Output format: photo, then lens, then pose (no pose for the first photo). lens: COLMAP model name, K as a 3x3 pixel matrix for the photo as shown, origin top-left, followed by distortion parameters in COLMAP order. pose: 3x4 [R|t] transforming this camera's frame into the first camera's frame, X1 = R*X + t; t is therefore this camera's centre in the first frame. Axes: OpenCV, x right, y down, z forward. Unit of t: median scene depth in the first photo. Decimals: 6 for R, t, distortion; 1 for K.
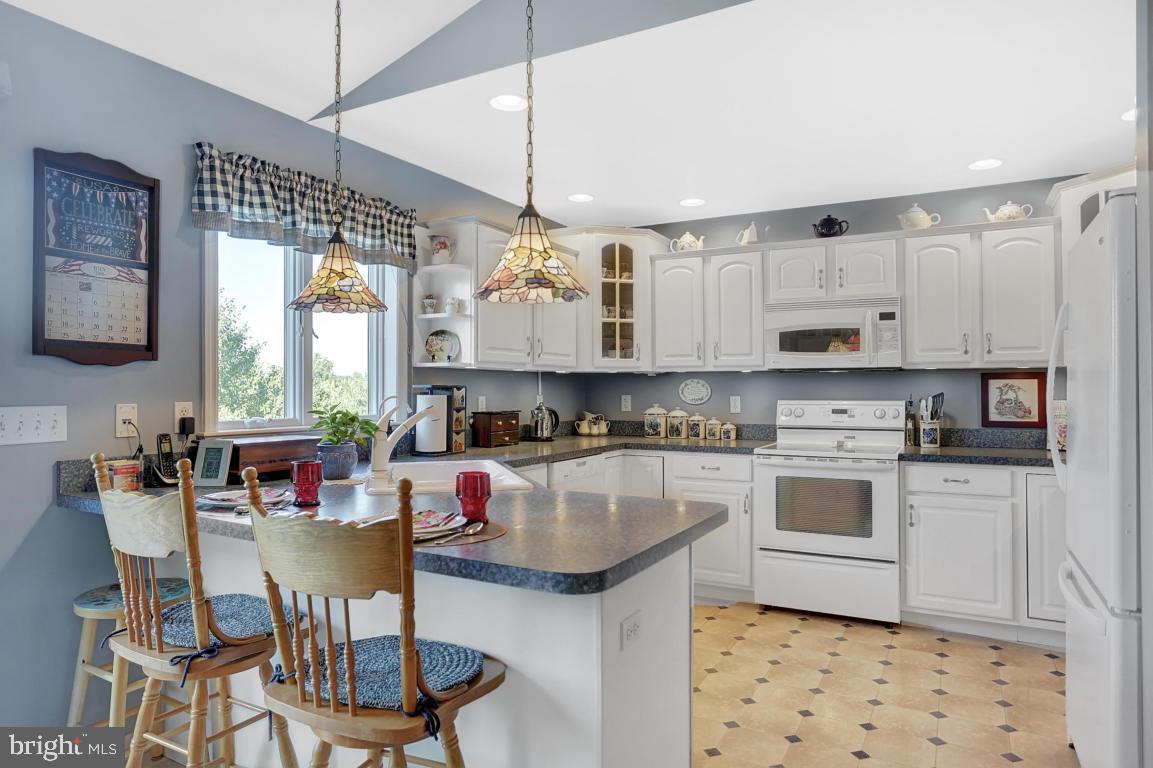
lens RADIAL K [[709.7, 0, 597.7], [0, 709.7, 371.1], [0, 0, 1]] dist [-0.013984, -0.004127]
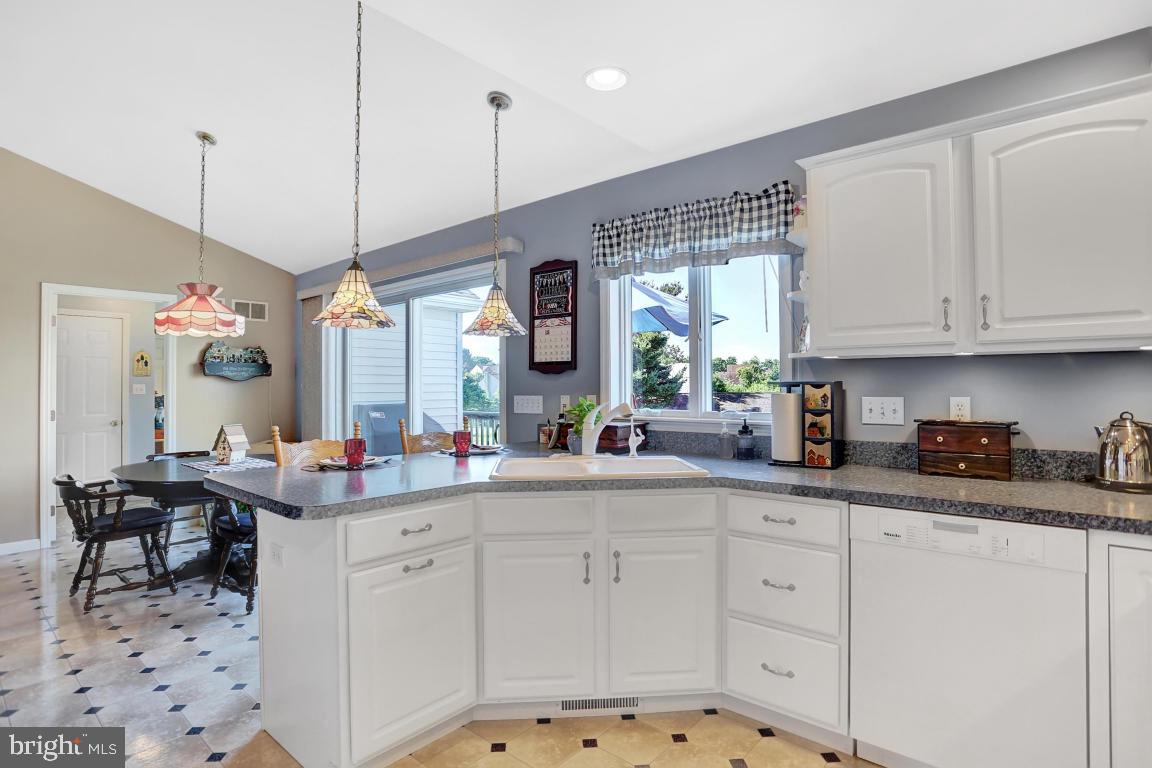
lens RADIAL K [[597.0, 0, 582.3], [0, 597.0, 375.9], [0, 0, 1]] dist [-0.053159, 0.020892]
pose [[-0.226301, -0.015488, -0.973934, 0.465660], [0.027994, 0.999357, -0.022397, 0.020202], [0.973655, -0.032333, -0.225722, 0.838665]]
